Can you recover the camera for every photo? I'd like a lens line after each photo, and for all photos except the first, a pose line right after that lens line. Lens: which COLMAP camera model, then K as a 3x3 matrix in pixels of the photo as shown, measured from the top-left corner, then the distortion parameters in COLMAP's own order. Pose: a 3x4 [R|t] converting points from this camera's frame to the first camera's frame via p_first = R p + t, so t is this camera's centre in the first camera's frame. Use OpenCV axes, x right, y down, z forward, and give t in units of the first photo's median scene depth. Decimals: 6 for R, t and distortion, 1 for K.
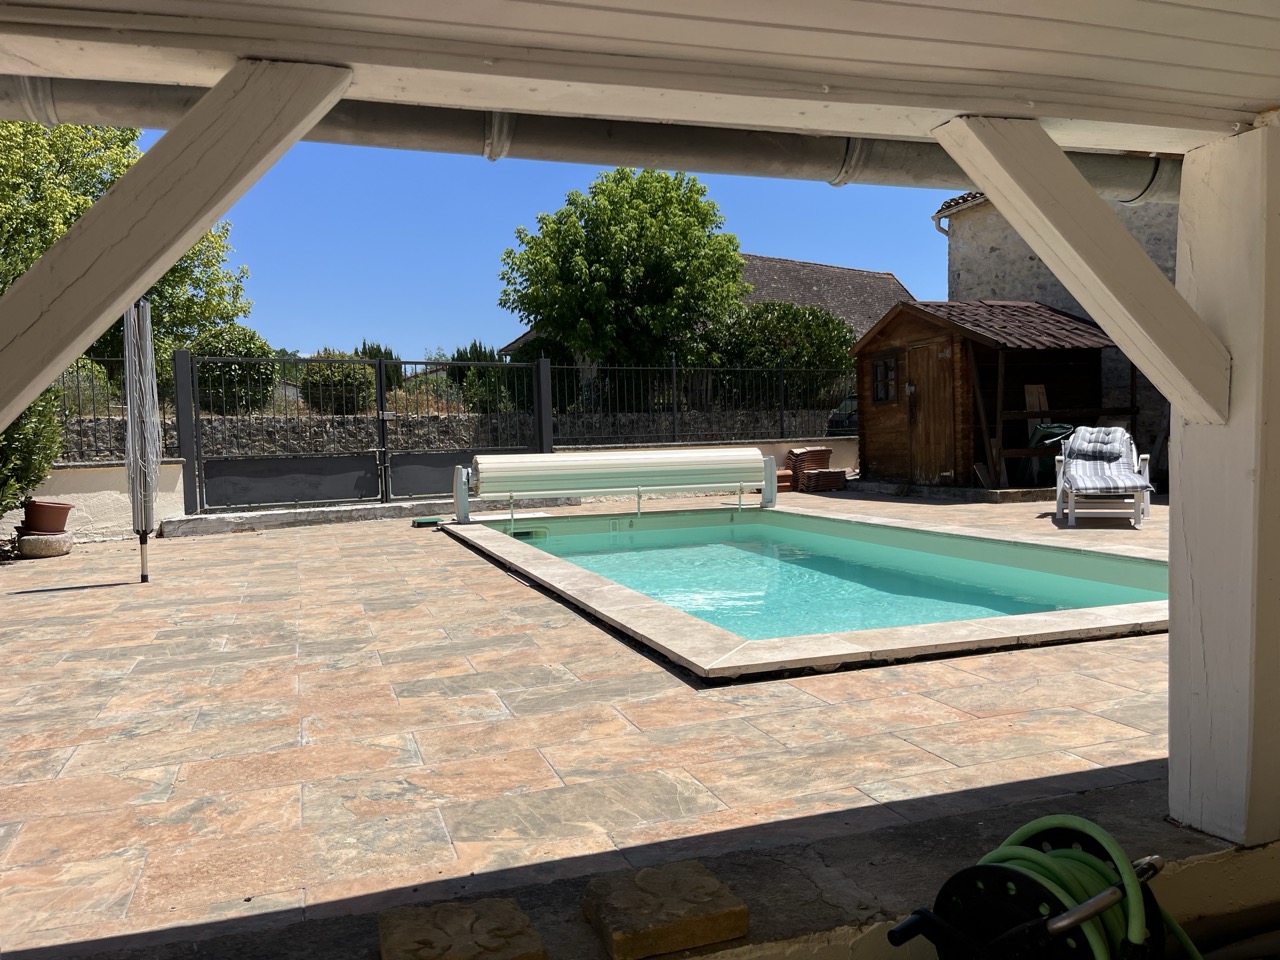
lens RADIAL K [[972.5, 0, 639.9], [0, 972.5, 484.6], [0, 0, 1]] dist [0.055375, -0.079598]
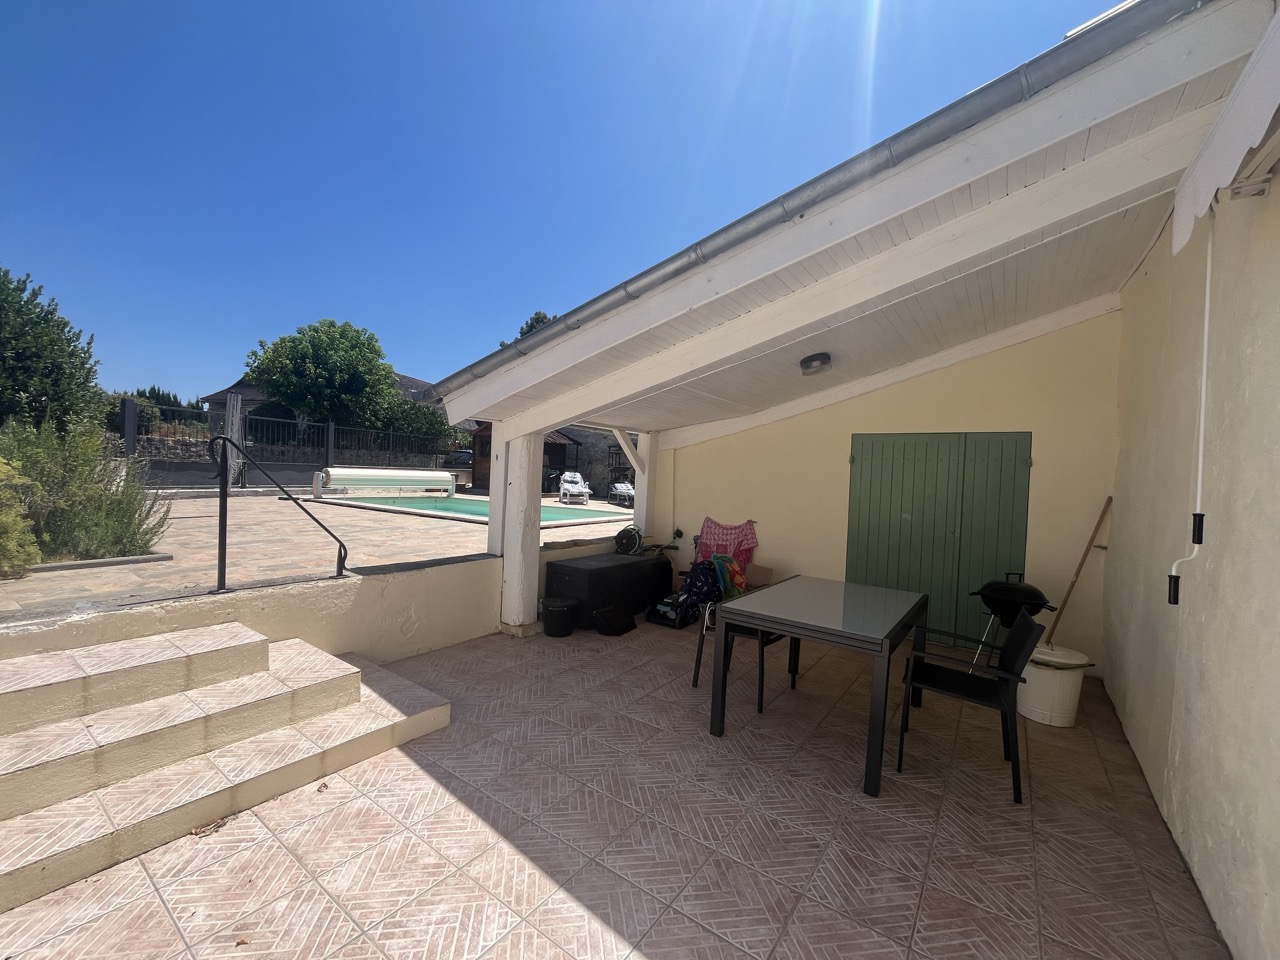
lens RADIAL K [[517.0, 0, 637.2], [0, 517.0, 481.5], [0, 0, 1]] dist [-0.003589, -0.000295]
pose [[0.794784, 0.049957, 0.604833, -0.150971], [-0.032818, 0.998686, -0.039362, 0.011291], [-0.606005, 0.011435, 0.795379, -0.171472]]
